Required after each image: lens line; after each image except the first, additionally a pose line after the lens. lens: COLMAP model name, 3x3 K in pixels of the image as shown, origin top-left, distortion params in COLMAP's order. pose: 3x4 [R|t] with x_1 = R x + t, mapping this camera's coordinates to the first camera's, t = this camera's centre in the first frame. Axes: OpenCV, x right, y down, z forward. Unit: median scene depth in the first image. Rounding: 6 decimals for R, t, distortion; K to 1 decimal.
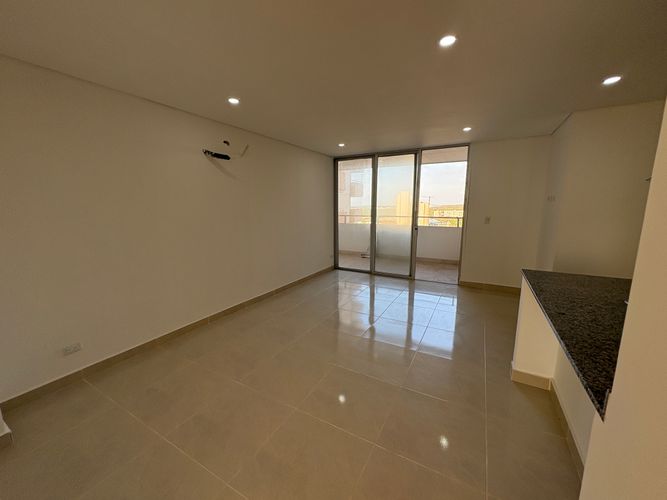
lens RADIAL K [[264.8, 0, 333.5], [0, 264.8, 250.0], [0, 0, 1]] dist [0.001289, -0.000132]
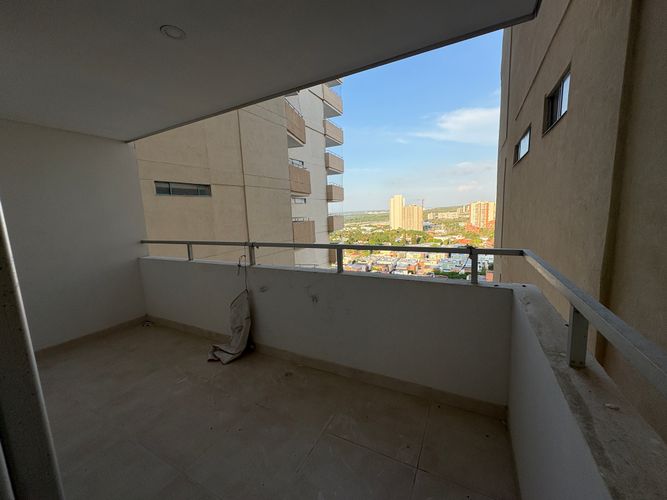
lens RADIAL K [[264.8, 0, 333.5], [0, 264.8, 250.0], [0, 0, 1]] dist [0.001289, -0.000132]
pose [[0.999217, -0.036741, 0.014656, 0.064559], [0.037059, 0.999069, -0.022072, -0.027865], [-0.013831, 0.022598, 0.999649, 0.158406]]
